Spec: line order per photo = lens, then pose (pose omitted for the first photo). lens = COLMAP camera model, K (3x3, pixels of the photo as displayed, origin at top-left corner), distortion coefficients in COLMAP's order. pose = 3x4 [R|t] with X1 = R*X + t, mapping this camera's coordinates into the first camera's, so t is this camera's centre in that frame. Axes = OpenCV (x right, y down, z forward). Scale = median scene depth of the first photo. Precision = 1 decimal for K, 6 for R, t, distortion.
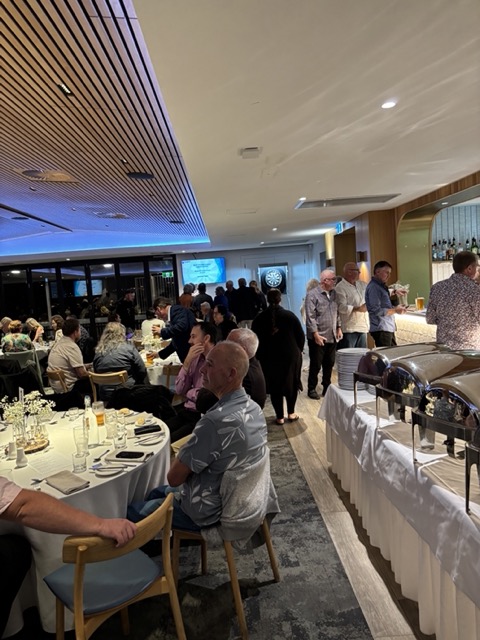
lens RADIAL K [[487.5, 0, 235.6], [0, 487.5, 320.8], [0, 0, 1]] dist [0.049690, -0.054756]
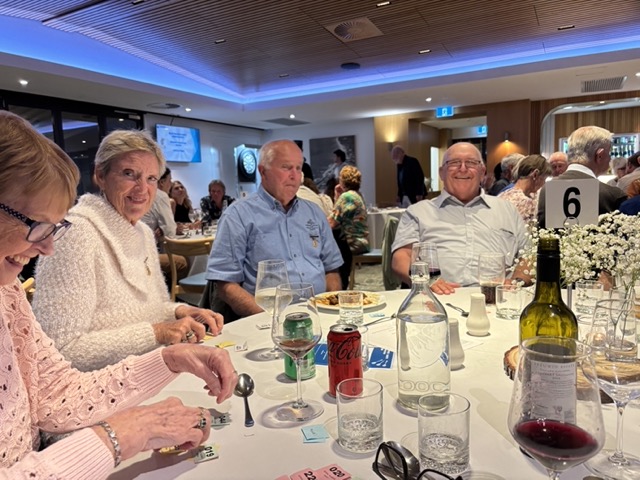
lens RADIAL K [[487.5, 0, 317.0], [0, 487.5, 242.7], [0, 0, 1]] dist [0.049690, -0.054756]
pose [[0.498309, -0.046164, 0.865770, -0.596488], [0.064467, 0.997790, 0.016098, 0.045245], [-0.864600, 0.047791, 0.500184, 0.472231]]
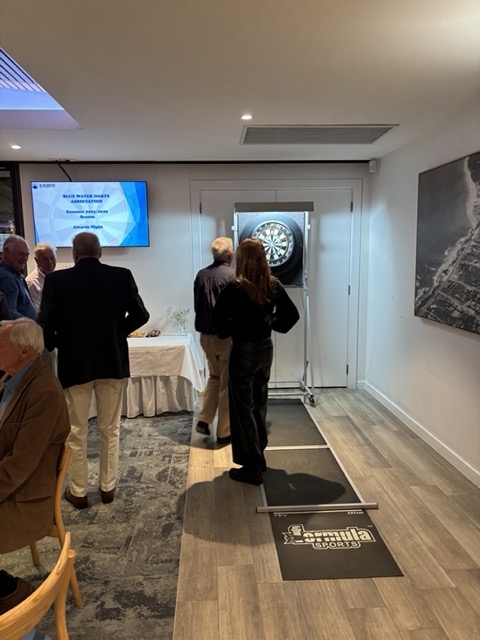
lens RADIAL K [[487.5, 0, 235.6], [0, 487.5, 320.8], [0, 0, 1]] dist [0.049690, -0.054756]
pose [[0.997969, 0.057073, 0.028308, 0.041796], [-0.058655, 0.996556, 0.058613, -0.047380], [-0.024866, -0.060154, 0.997879, 0.609858]]
